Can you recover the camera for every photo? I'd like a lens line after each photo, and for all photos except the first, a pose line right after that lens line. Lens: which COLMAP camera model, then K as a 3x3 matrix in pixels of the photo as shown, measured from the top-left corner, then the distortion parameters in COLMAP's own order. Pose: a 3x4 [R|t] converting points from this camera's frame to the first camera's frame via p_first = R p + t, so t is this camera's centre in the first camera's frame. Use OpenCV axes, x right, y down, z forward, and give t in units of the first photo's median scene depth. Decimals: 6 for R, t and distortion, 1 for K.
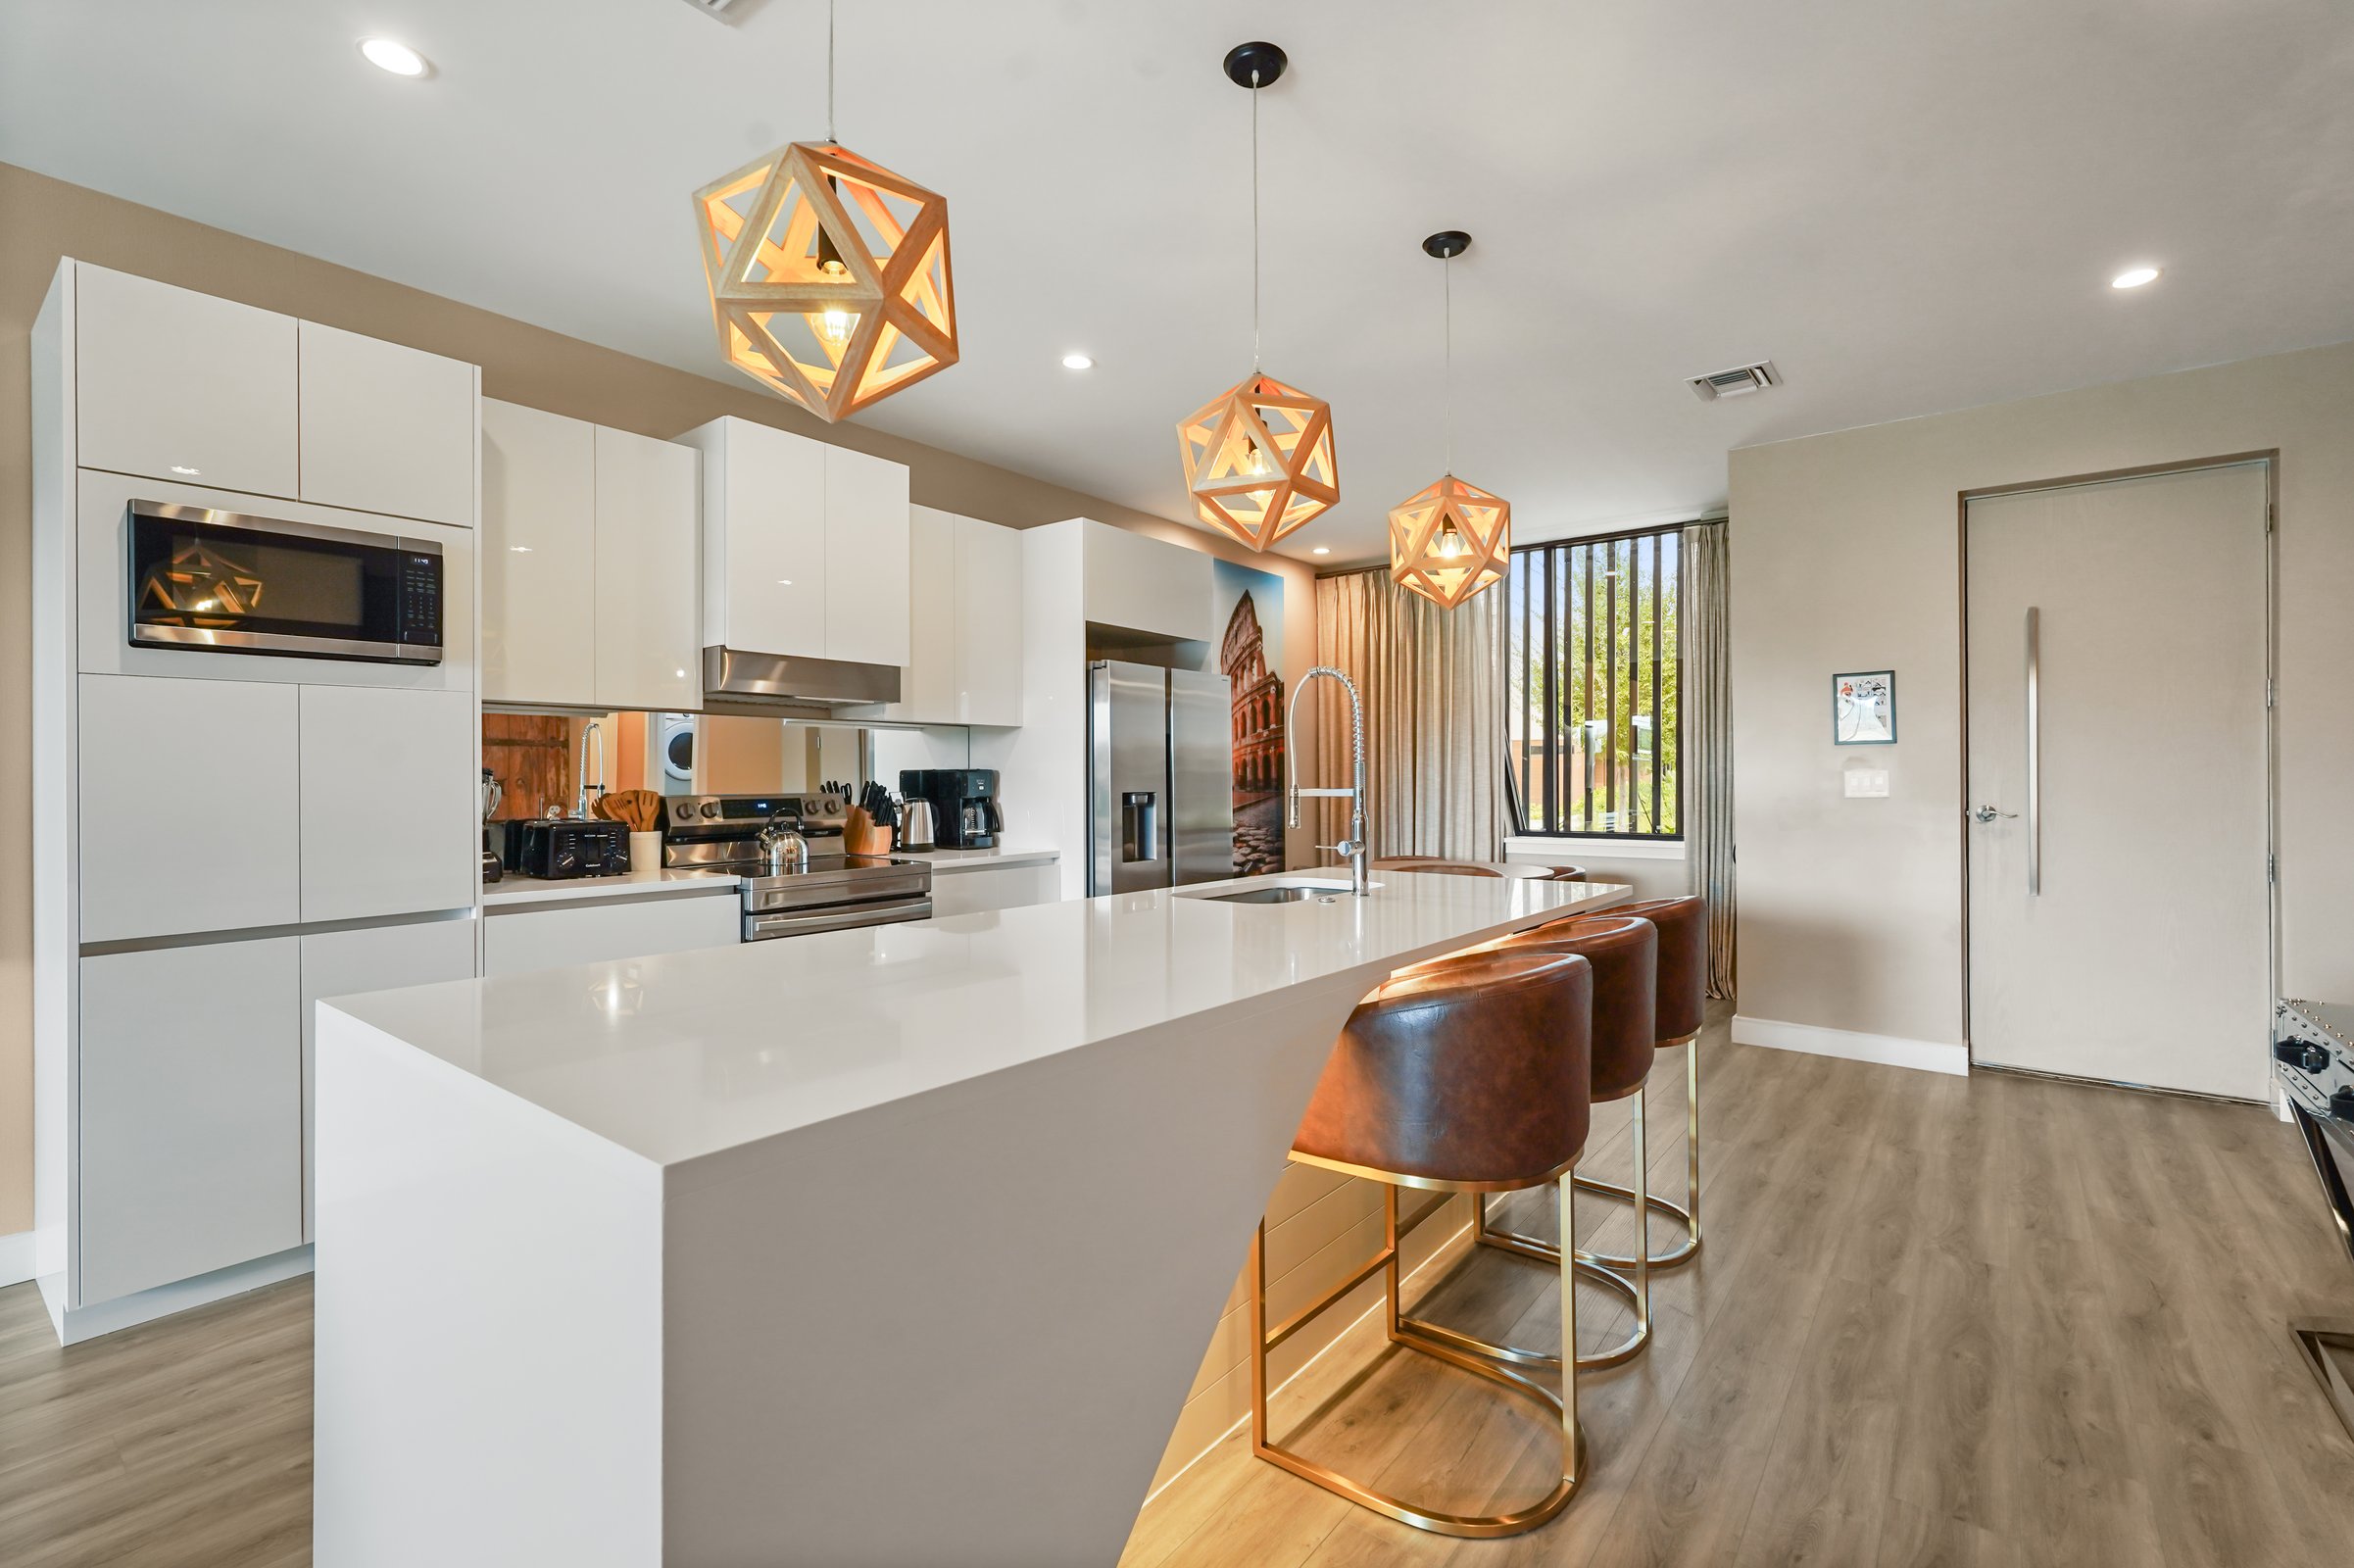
lens RADIAL K [[1050.0, 0, 1179.1], [0, 1050.0, 773.3], [0, 0, 1]] dist [-0.004229, 0.002127]
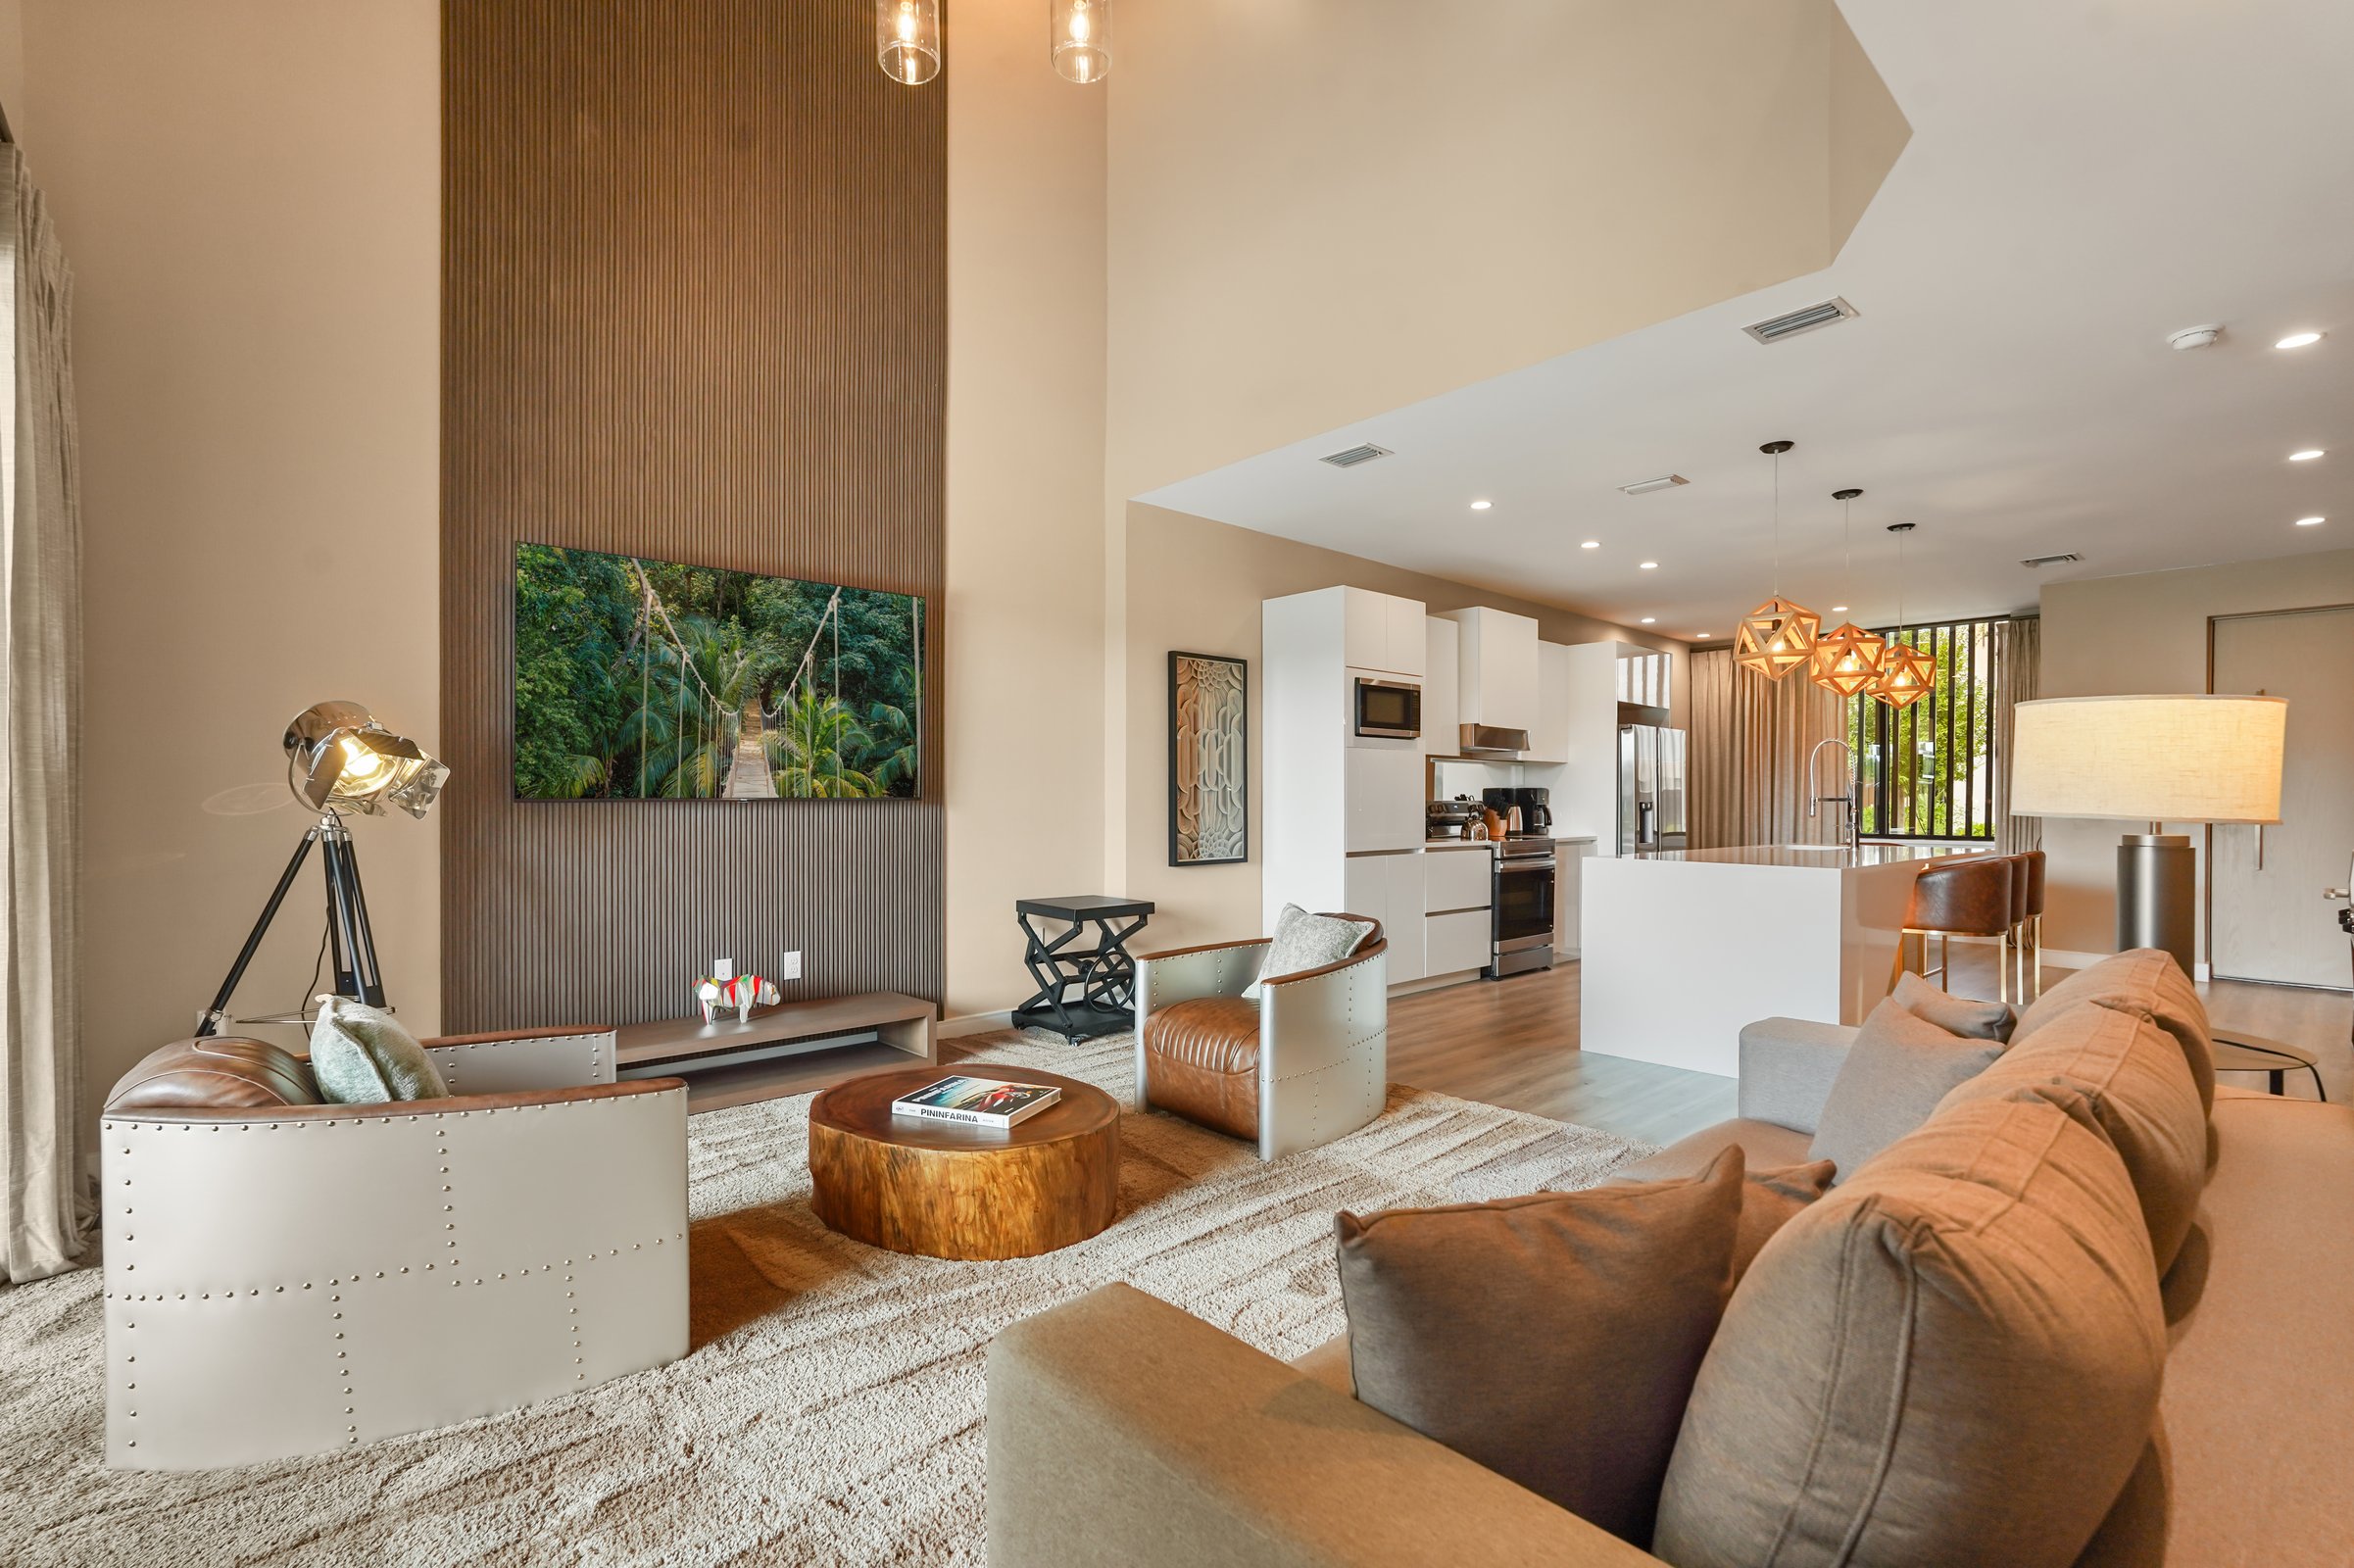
lens RADIAL K [[1050.0, 0, 1169.8], [0, 1050.0, 807.7], [0, 0, 1]] dist [-0.004229, 0.002127]
pose [[0.985753, 0.007296, -0.168039, -0.533374], [-0.005521, 0.999924, 0.011029, 0.013503], [0.168106, -0.009944, 0.985719, -0.824676]]
